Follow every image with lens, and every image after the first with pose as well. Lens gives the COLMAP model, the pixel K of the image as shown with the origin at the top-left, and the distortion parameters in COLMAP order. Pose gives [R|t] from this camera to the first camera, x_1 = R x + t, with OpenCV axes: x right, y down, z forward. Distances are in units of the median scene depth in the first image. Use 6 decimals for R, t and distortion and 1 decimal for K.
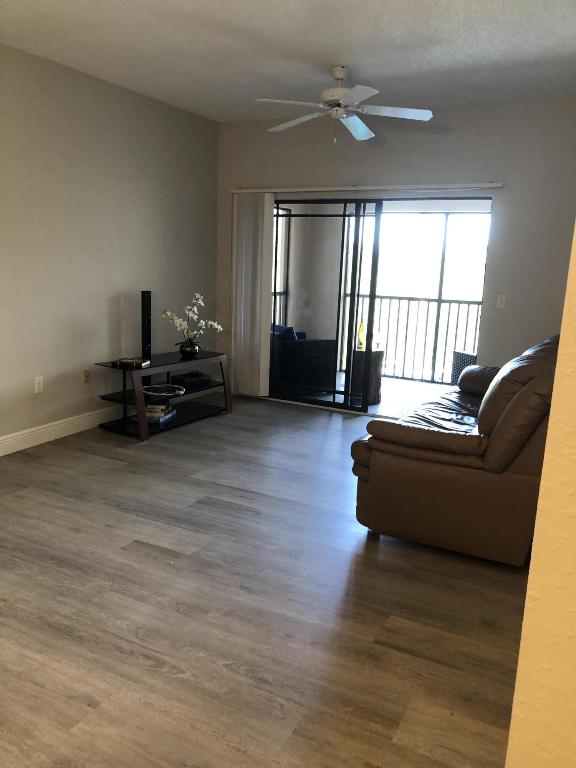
lens RADIAL K [[623.7, 0, 289.2], [0, 623.7, 390.5], [0, 0, 1]] dist [0.005923, -0.014490]
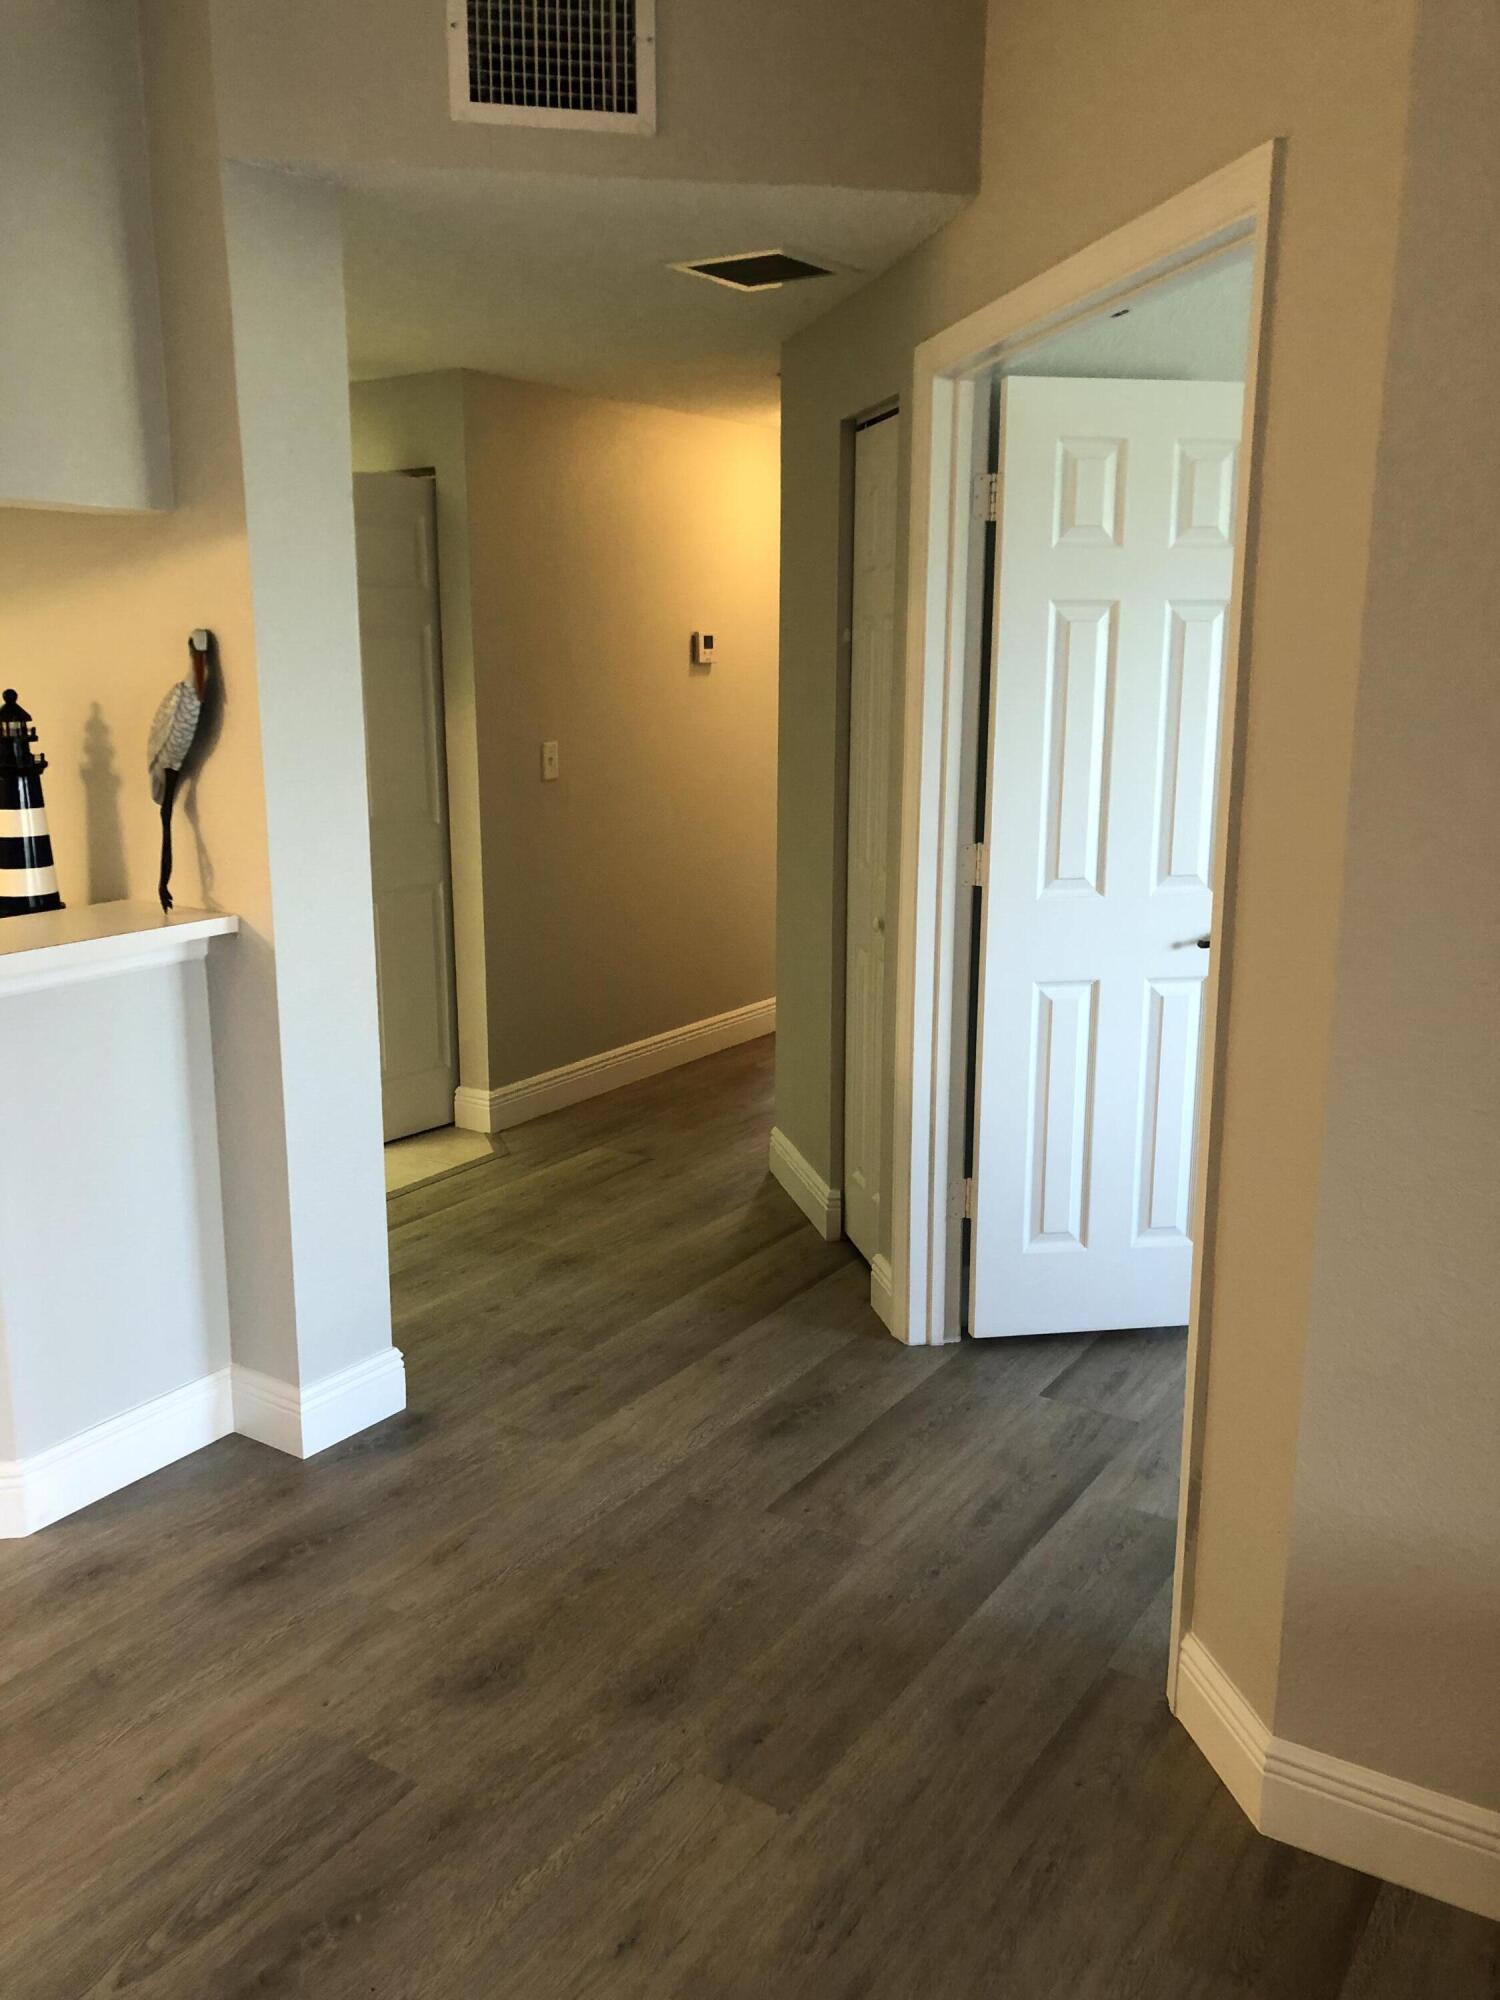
lens RADIAL K [[1639.7, 0, 725.9], [0, 1639.7, 997.6], [0, 0, 1]] dist [0.003102, -0.004890]
pose [[-0.110268, 0.176805, -0.978050, -0.009769], [-0.209957, 0.957700, 0.196797, -0.170659], [0.971473, 0.227048, -0.068483, 0.718865]]
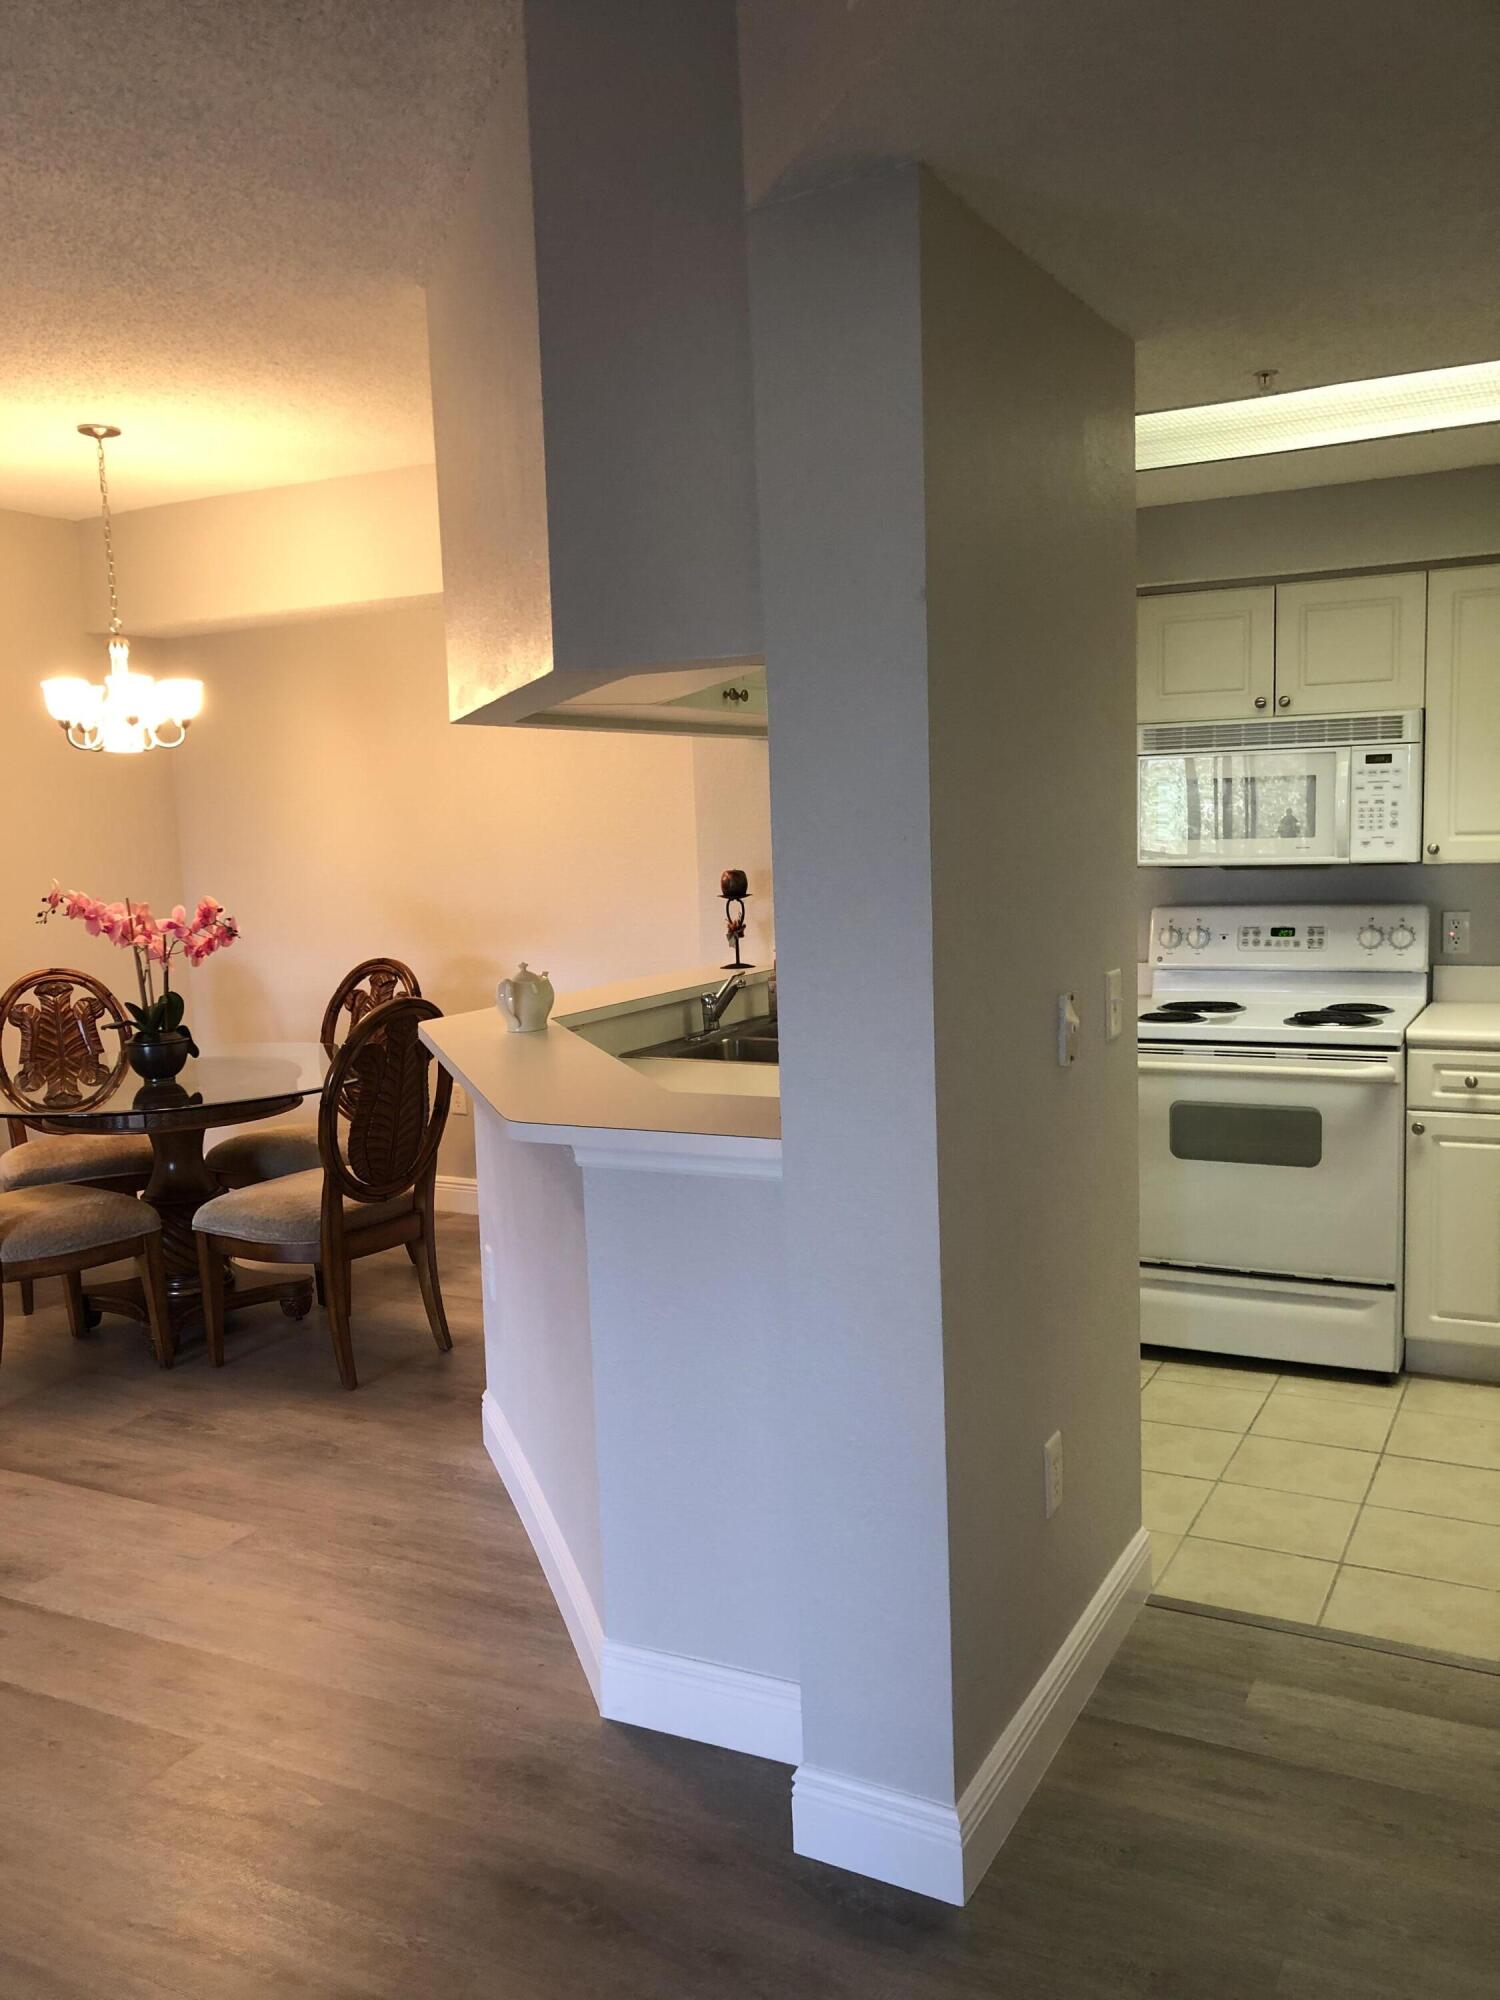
lens RADIAL K [[1649.9, 0, 752.9], [0, 1649.9, 1031.4], [0, 0, 1]] dist [0.006647, -0.009545]
pose [[-0.999945, -0.002323, 0.010234, -0.559228], [0.001218, 0.942939, 0.332962, -0.231166], [-0.010423, 0.332956, -0.942885, 0.932365]]
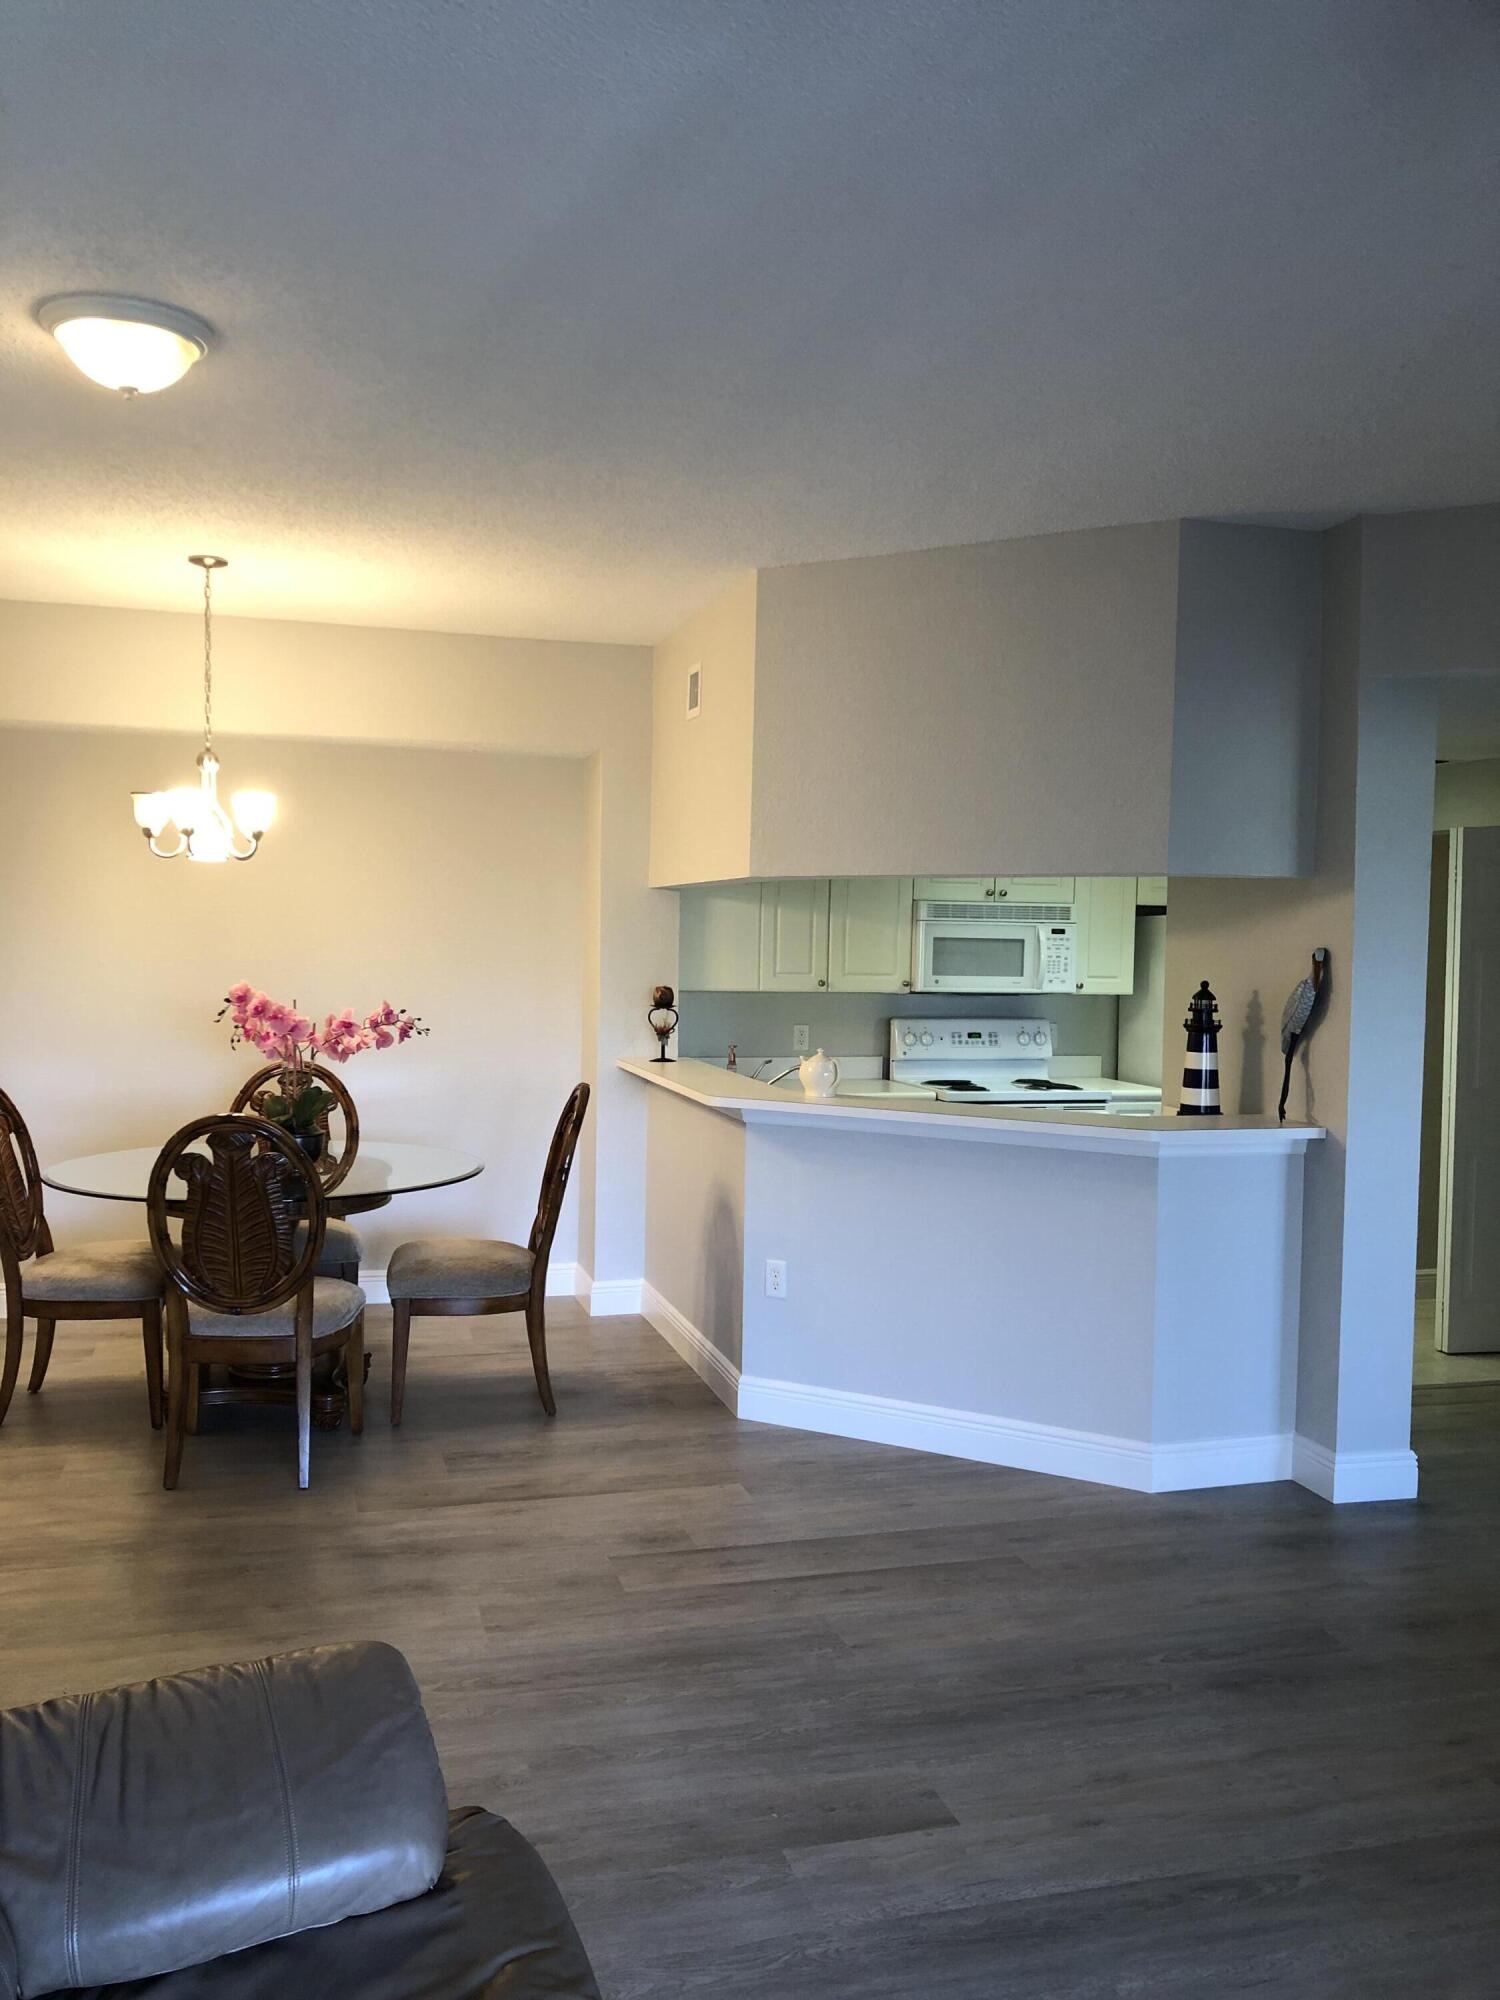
lens RADIAL K [[1646.0, 0, 745.5], [0, 1646.0, 1020.0], [0, 0, 1]] dist [0.119284, -0.179702]
pose [[-0.725519, -0.012748, -0.688084, 0.304263], [-0.185143, 0.966583, 0.177308, -0.209244], [0.662830, 0.256035, -0.703635, 0.925377]]
